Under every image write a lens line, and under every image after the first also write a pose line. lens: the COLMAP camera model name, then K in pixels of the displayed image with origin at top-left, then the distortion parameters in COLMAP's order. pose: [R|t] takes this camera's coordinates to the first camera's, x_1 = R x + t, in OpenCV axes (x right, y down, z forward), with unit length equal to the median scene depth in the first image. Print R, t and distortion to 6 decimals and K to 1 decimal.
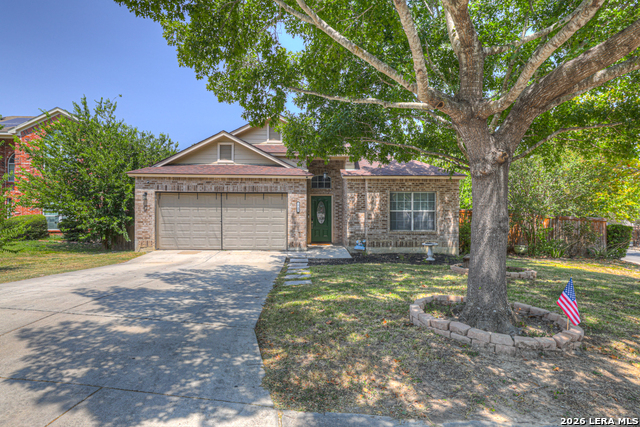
lens RADIAL K [[372.9, 0, 320.0], [0, 372.9, 213.5], [0, 0, 1]] dist [-0.019824, 0.024113]
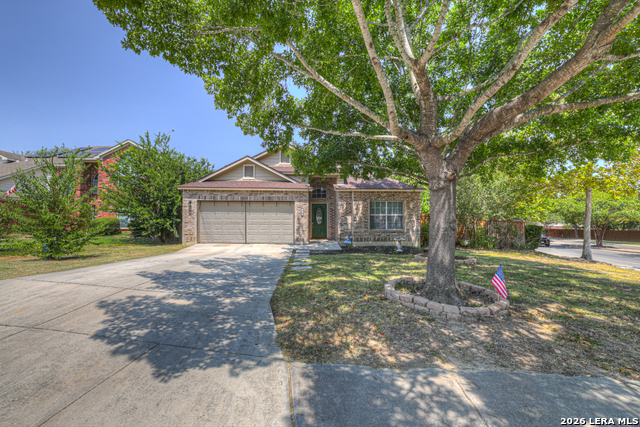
lens RADIAL K [[275.1, 0, 320.0], [0, 275.1, 213.5], [0, 0, 1]] dist [-0.046666, 0.012907]
pose [[0.999983, 0.001392, 0.005647, 0.000596], [-0.001325, 0.999929, -0.011871, 0.000005], [-0.005663, 0.011863, 0.999914, 0.002138]]
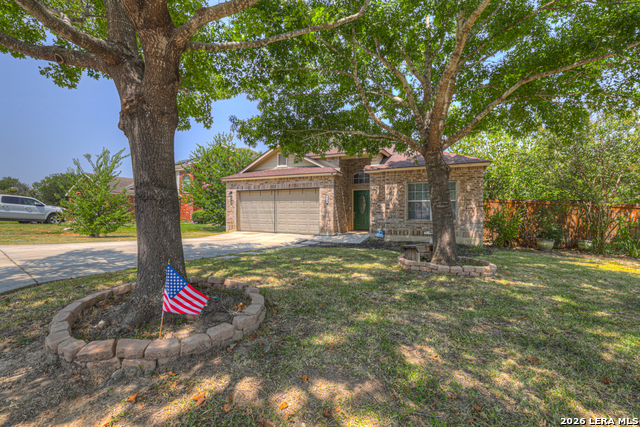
lens RADIAL K [[275.1, 0, 320.0], [0, 275.1, 213.5], [0, 0, 1]] dist [-0.046666, 0.012907]
pose [[0.884209, 0.001585, -0.467088, 0.862160], [0.001602, 0.999978, 0.006426, 0.059116], [0.467088, -0.006431, 0.884188, 0.533477]]
